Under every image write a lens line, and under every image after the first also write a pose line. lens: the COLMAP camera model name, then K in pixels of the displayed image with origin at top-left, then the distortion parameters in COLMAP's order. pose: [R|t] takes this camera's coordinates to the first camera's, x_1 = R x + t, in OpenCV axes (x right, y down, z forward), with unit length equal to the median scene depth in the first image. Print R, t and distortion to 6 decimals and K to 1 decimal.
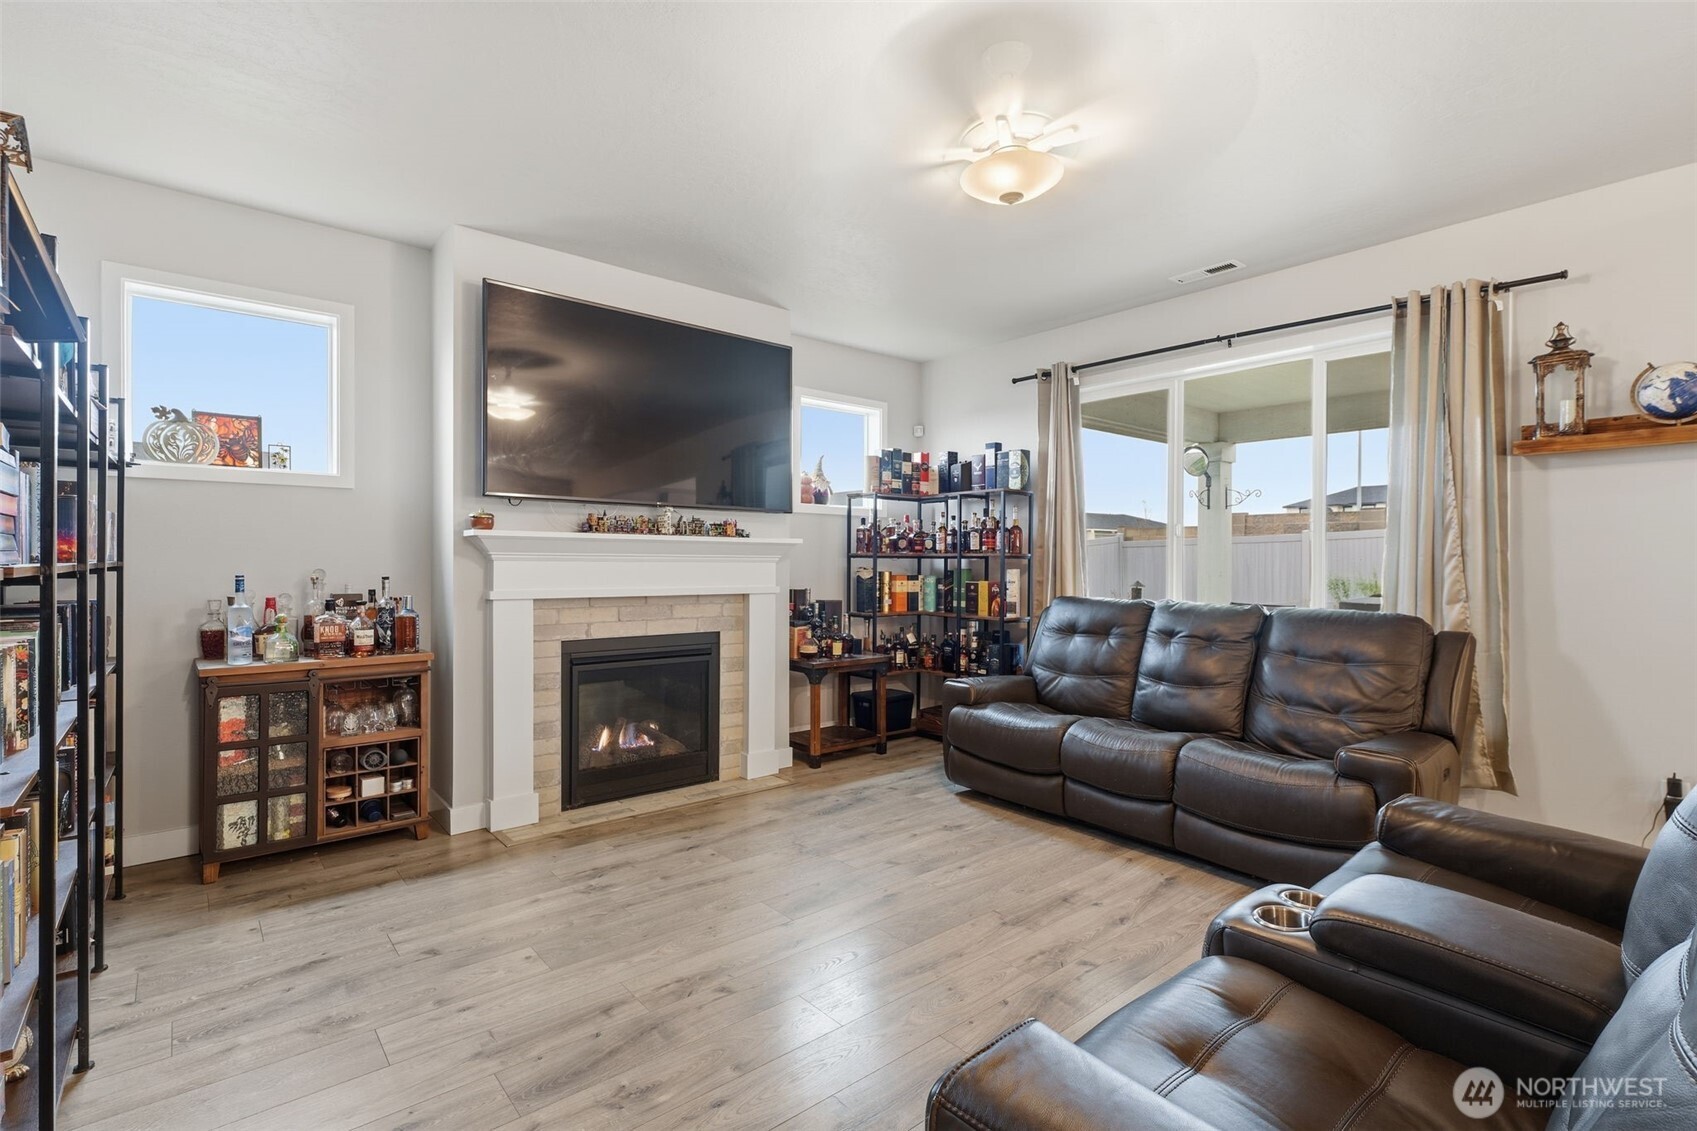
lens RADIAL K [[773.6, 0, 857.0], [0, 773.6, 572.4], [0, 0, 1]] dist [-0.000818, -0.003307]
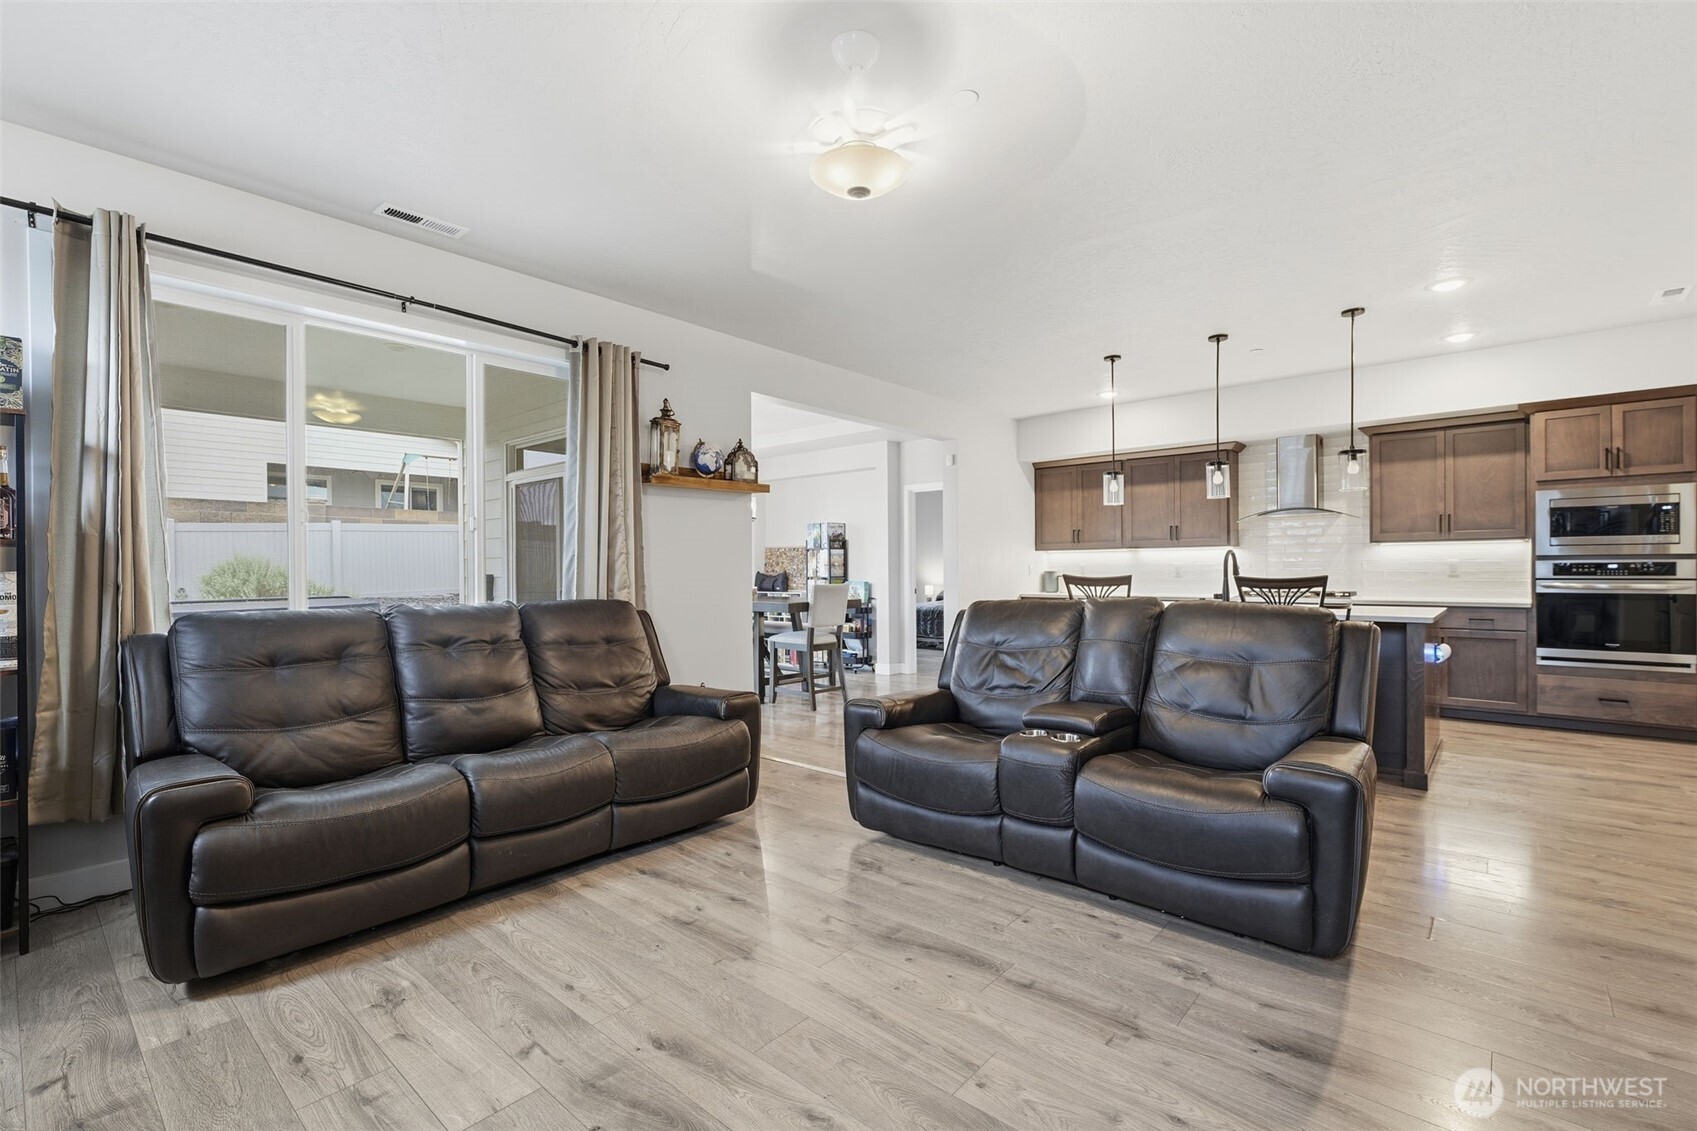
lens RADIAL K [[757.7, 0, 842.0], [0, 757.7, 569.5], [0, 0, 1]] dist [0.000668, 0.001331]
pose [[-0.138425, -0.002478, 0.990370, -0.482509], [0.019763, 0.999791, 0.005264, 0.006021], [-0.990176, 0.020302, -0.138347, 0.711635]]
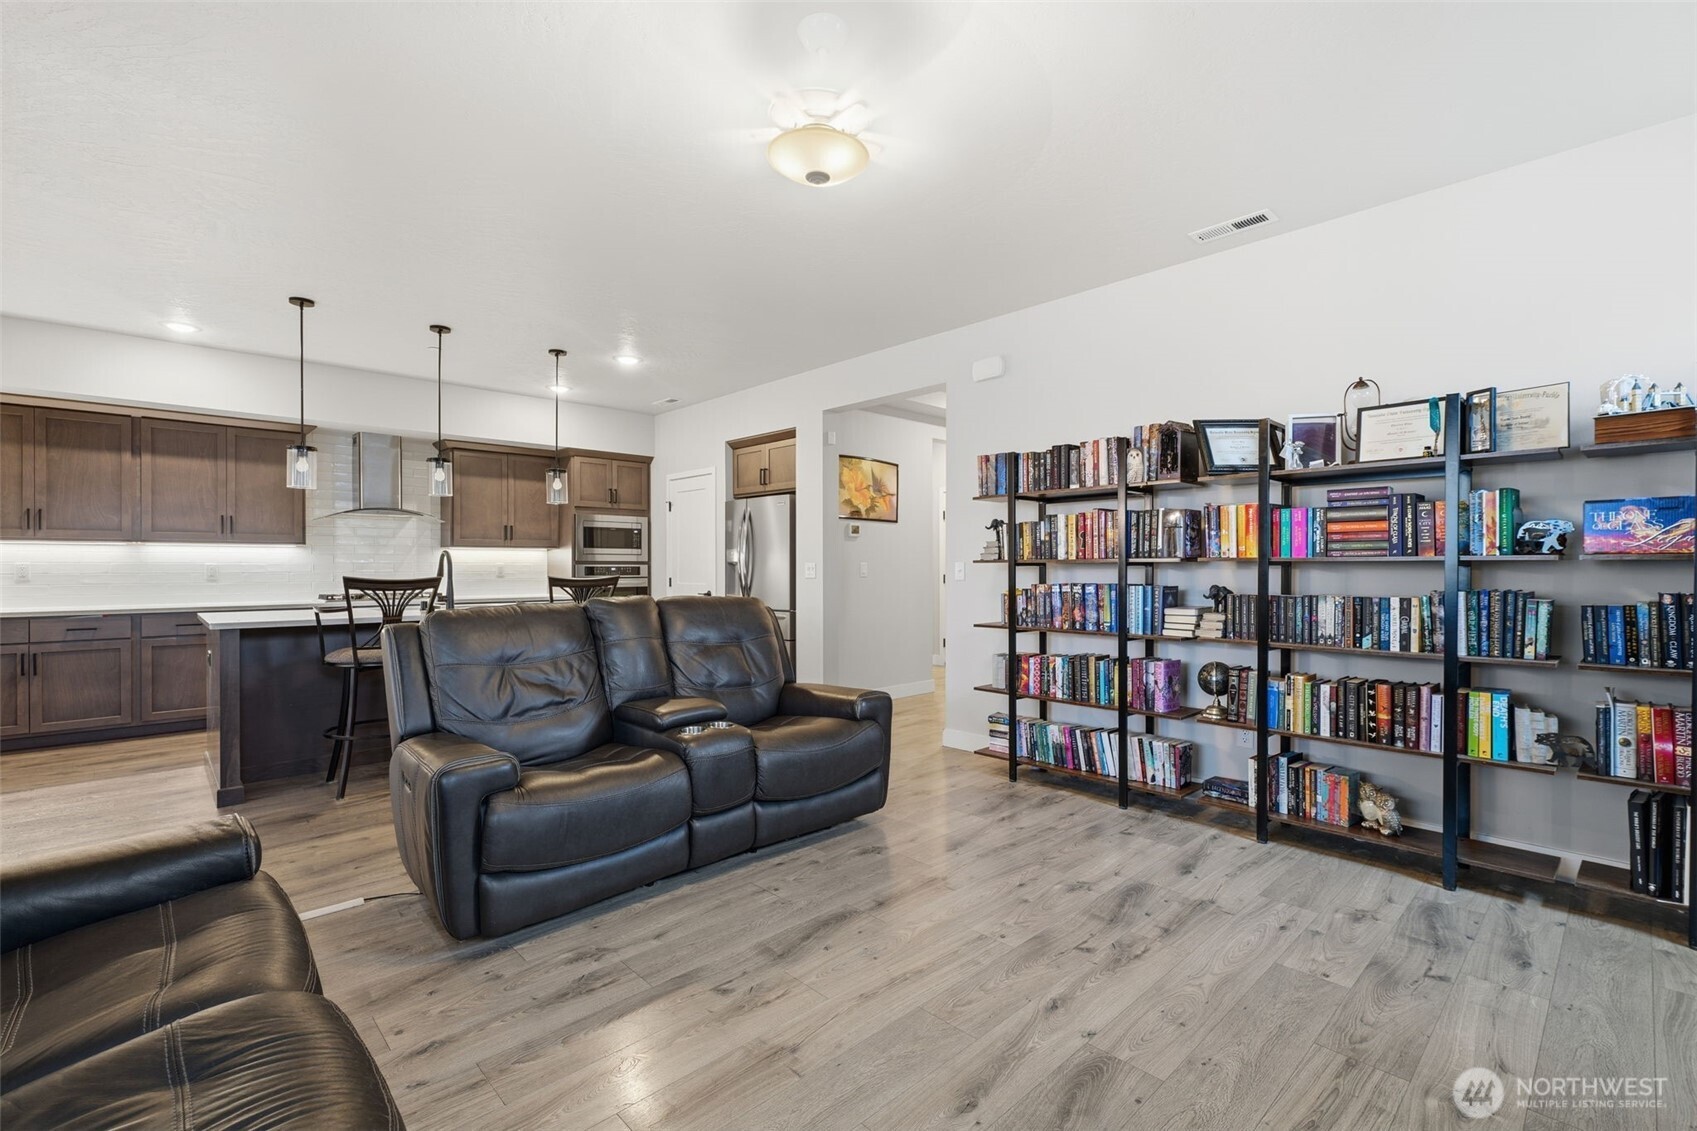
lens RADIAL K [[757.7, 0, 861.3], [0, 757.7, 565.6], [0, 0, 1]] dist [0.000668, 0.001331]
pose [[-0.997888, -0.003676, -0.064853, 0.125110], [-0.004555, 0.999900, 0.013413, -0.003345], [0.064797, 0.013680, -0.997805, 1.206520]]
